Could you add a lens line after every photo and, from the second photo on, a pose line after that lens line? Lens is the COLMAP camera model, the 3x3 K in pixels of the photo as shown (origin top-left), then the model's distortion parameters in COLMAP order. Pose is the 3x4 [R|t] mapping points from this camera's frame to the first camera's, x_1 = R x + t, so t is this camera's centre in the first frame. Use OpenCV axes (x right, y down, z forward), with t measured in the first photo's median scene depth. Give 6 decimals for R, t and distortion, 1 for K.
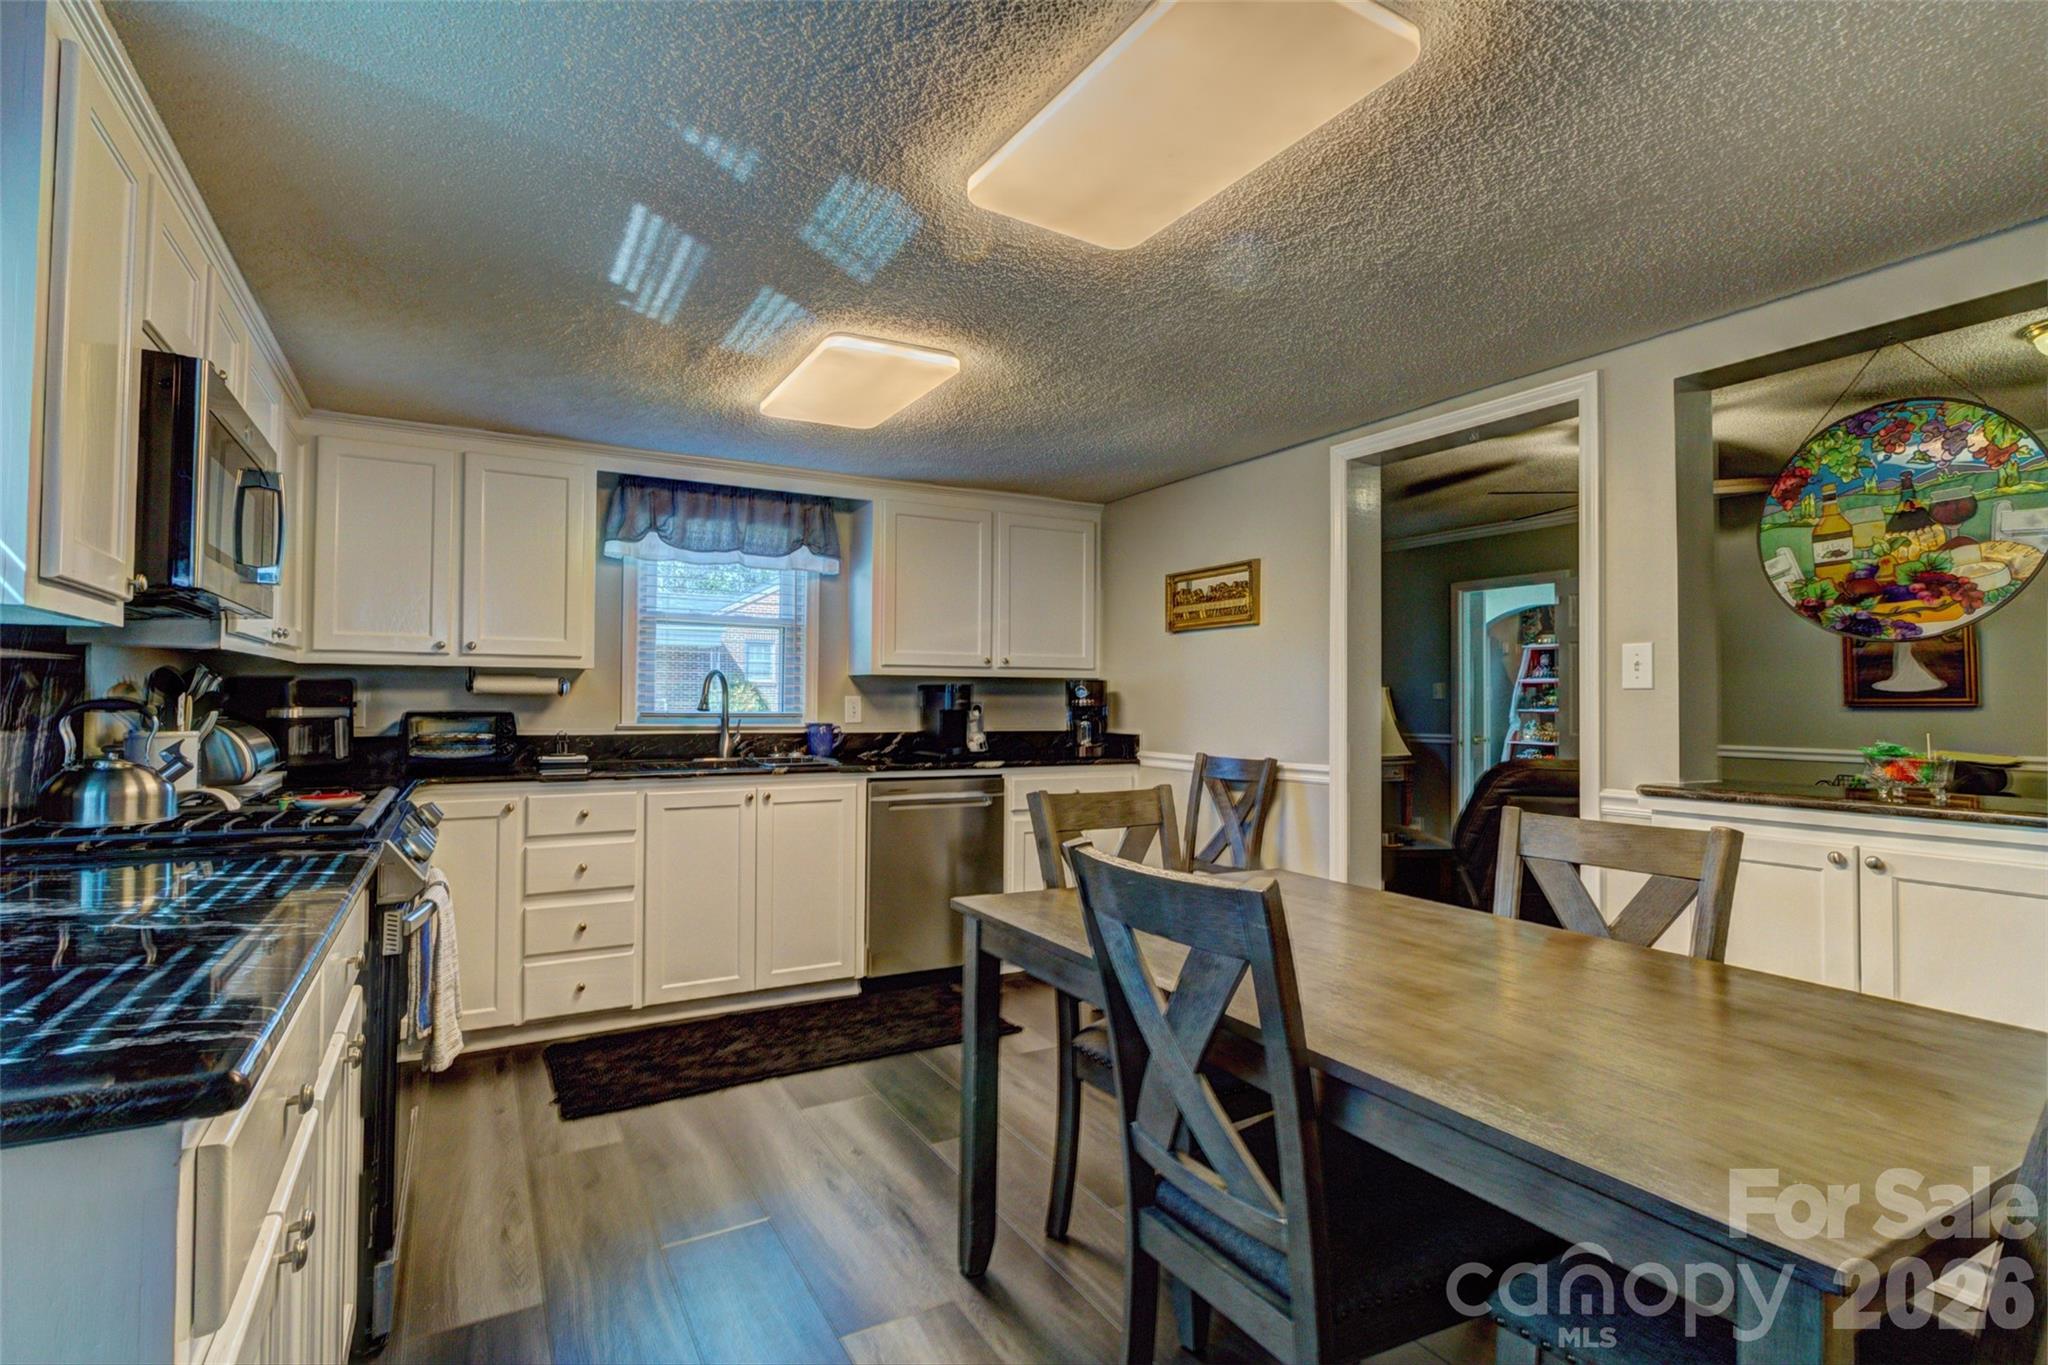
lens RADIAL K [[970.3, 0, 1021.6], [0, 970.3, 676.2], [0, 0, 1]] dist [-0.000040, -0.000053]
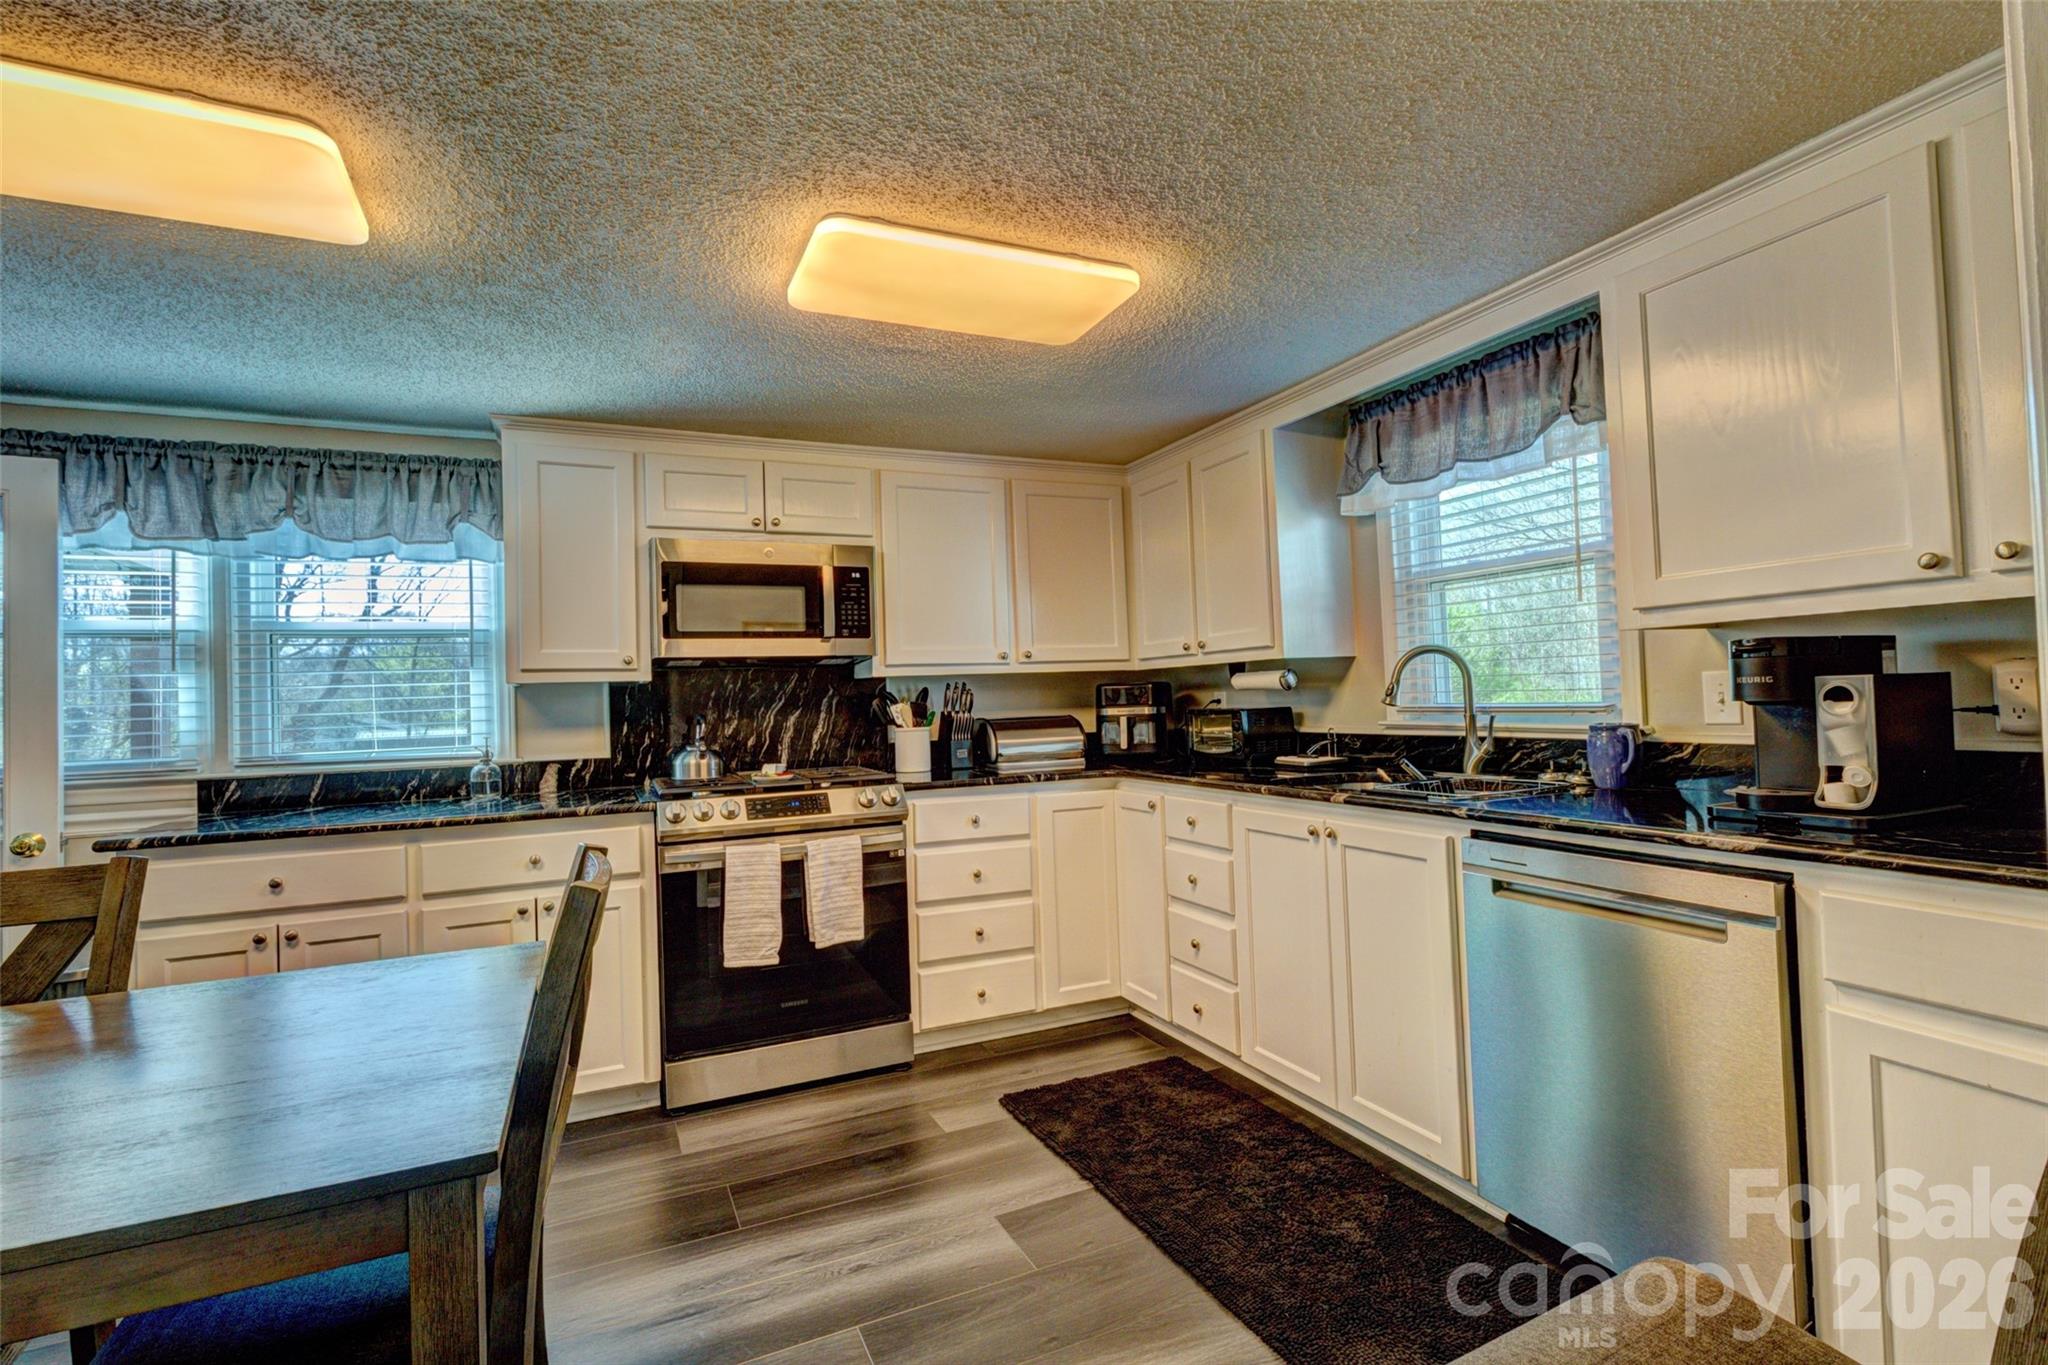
lens RADIAL K [[929.6, 0, 1017.3], [0, 929.6, 676.5], [0, 0, 1]] dist [0.001766, 0.000076]
pose [[-0.092660, -0.031775, -0.995191, 0.347868], [0.059783, 0.997510, -0.037415, 0.021826], [0.993901, -0.062962, -0.090530, 0.714780]]
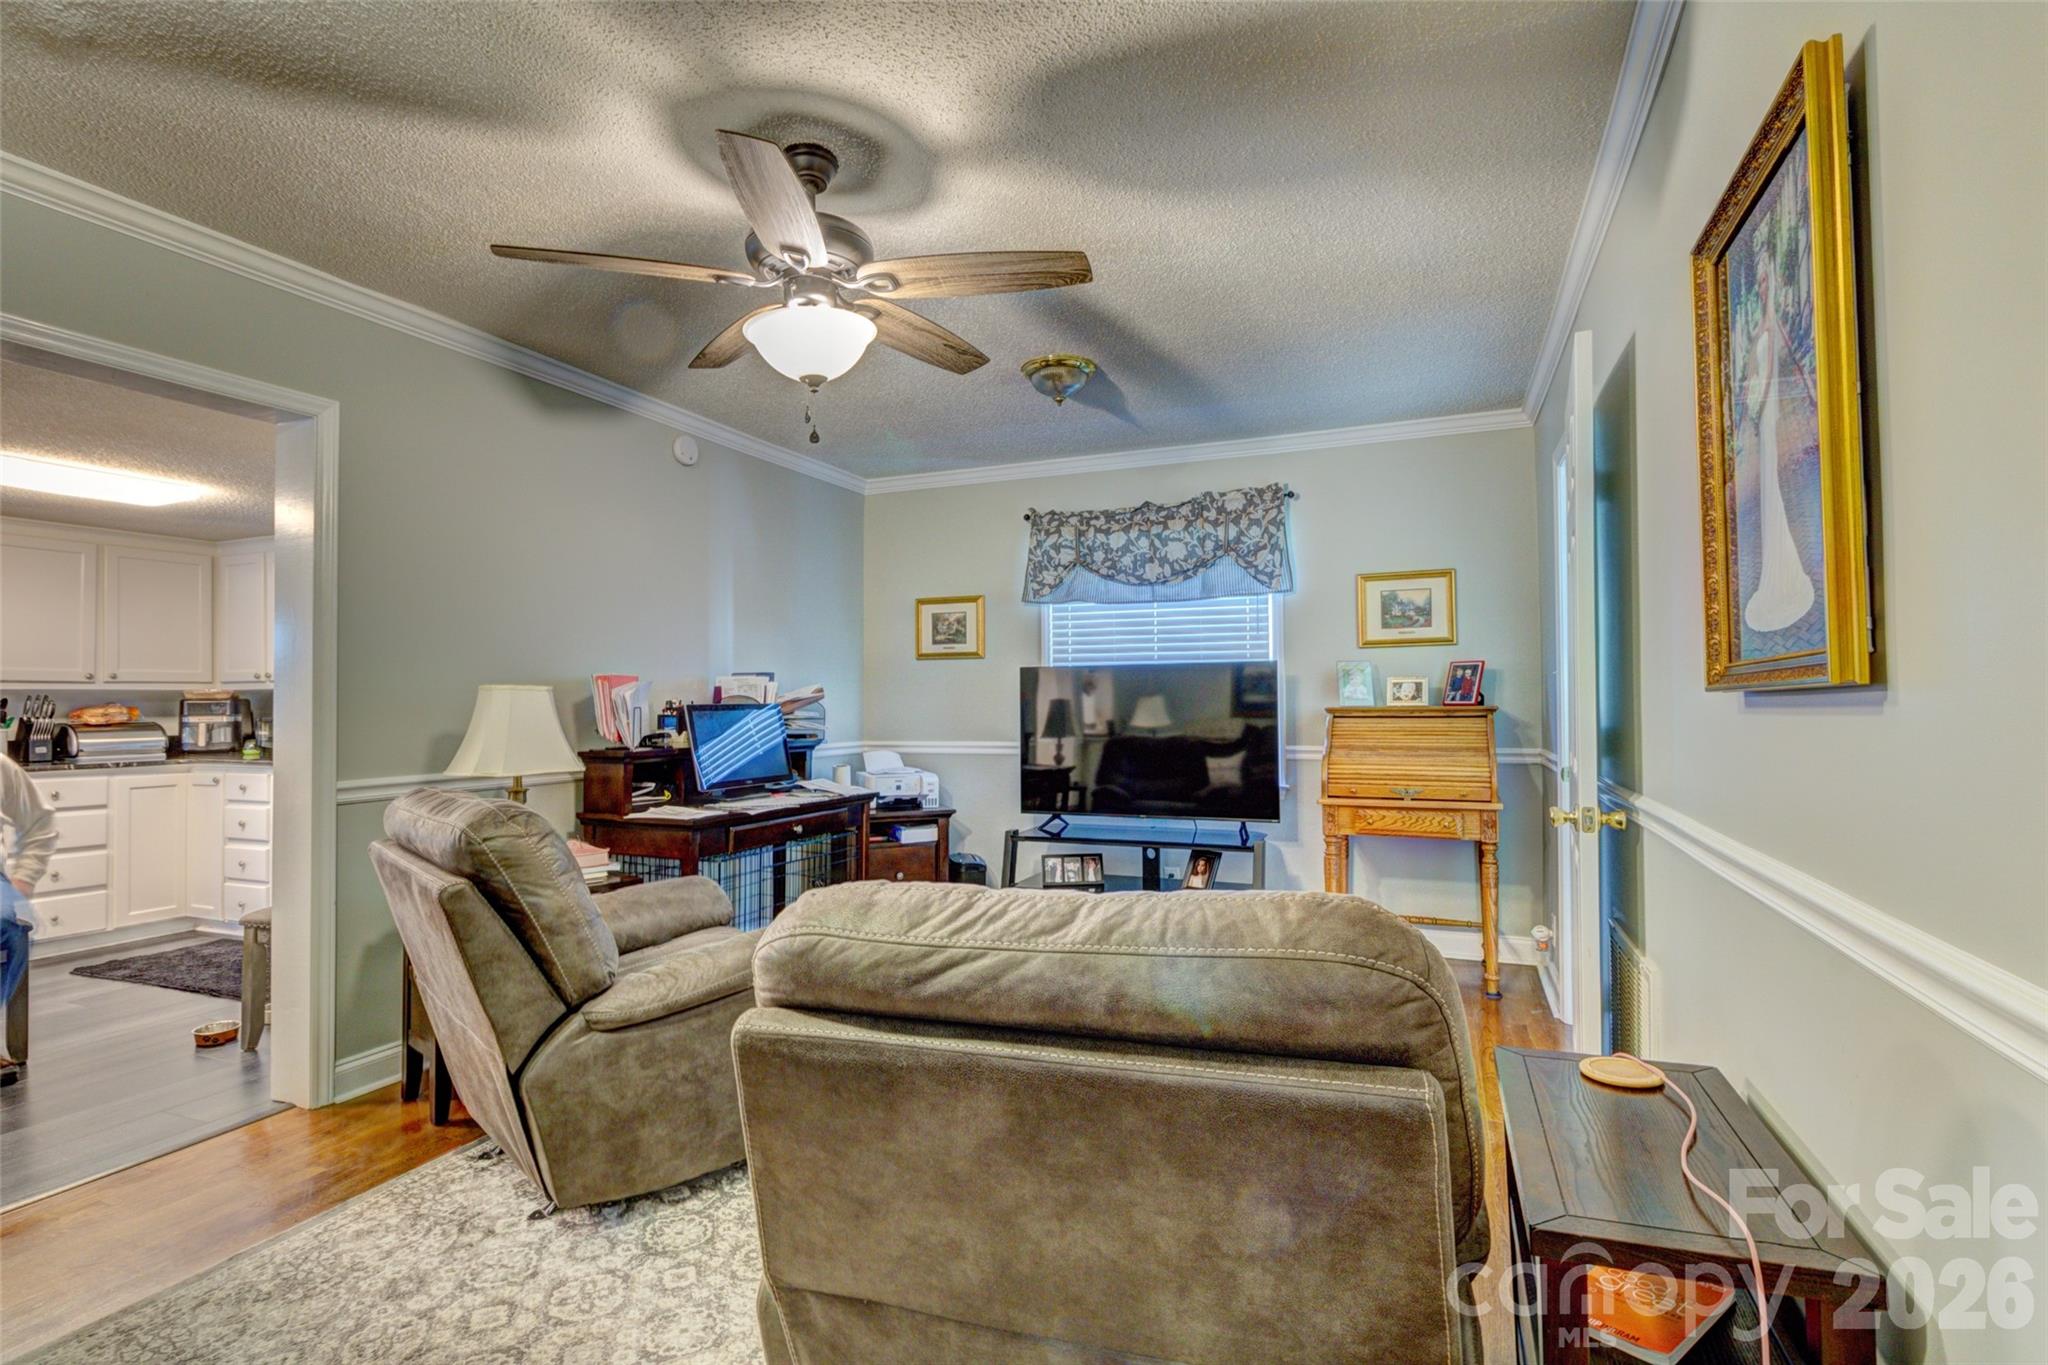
lens RADIAL K [[1008.0, 0, 1024.0], [0, 1008.0, 682.5], [0, 0, 1]] dist [-0.000488, -0.000166]
pose [[0.606957, -0.028621, -0.794219, 1.172063], [0.034583, 0.999356, -0.009584, 0.029106], [0.793982, -0.021649, 0.607556, 0.785730]]
